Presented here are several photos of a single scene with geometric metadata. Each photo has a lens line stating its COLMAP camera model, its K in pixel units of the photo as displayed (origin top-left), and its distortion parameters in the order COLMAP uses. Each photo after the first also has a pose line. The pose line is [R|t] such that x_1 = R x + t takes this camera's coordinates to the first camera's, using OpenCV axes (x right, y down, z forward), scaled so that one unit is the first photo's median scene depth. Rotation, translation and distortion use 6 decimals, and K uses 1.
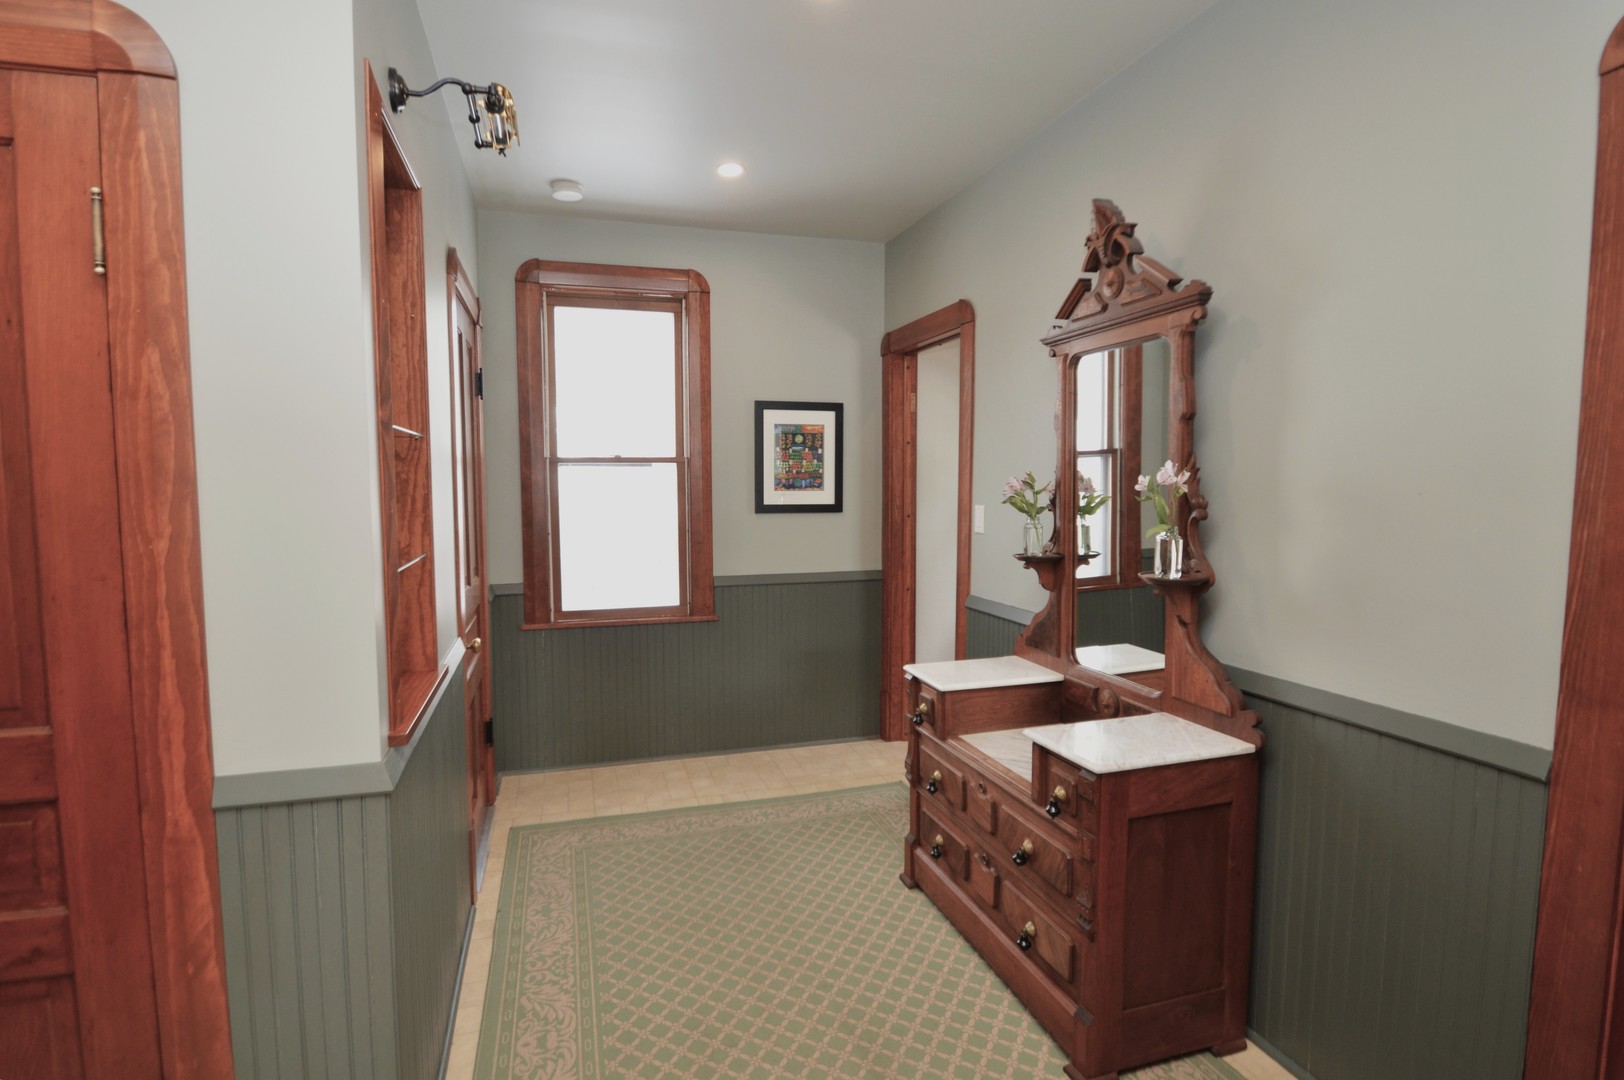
lens RADIAL K [[795.3, 0, 812.0], [0, 795.3, 540.0], [0, 0, 1]] dist [-0.001102, -0.000738]
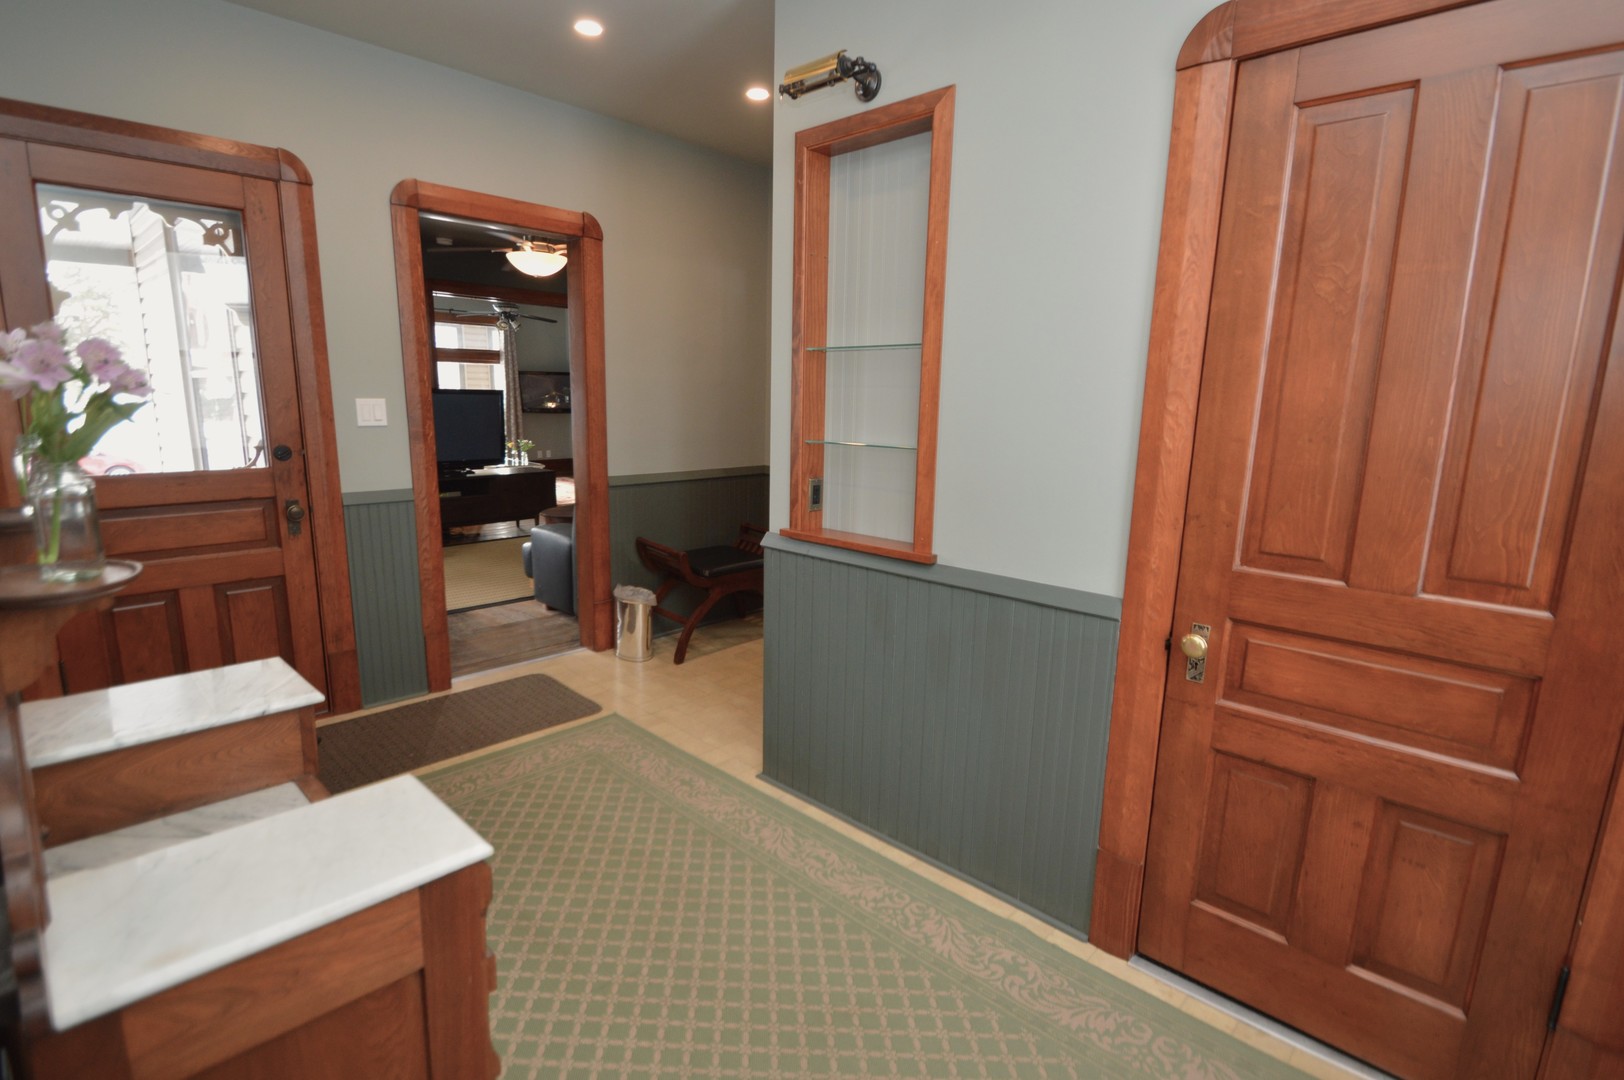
lens RADIAL K [[795.3, 0, 812.0], [0, 795.3, 540.0], [0, 0, 1]] dist [-0.001102, -0.000738]
pose [[-0.876414, 0.074478, -0.475765, 0.189182], [-0.052670, 0.967215, 0.248437, -0.120857], [0.478670, 0.242792, -0.843758, 1.725497]]
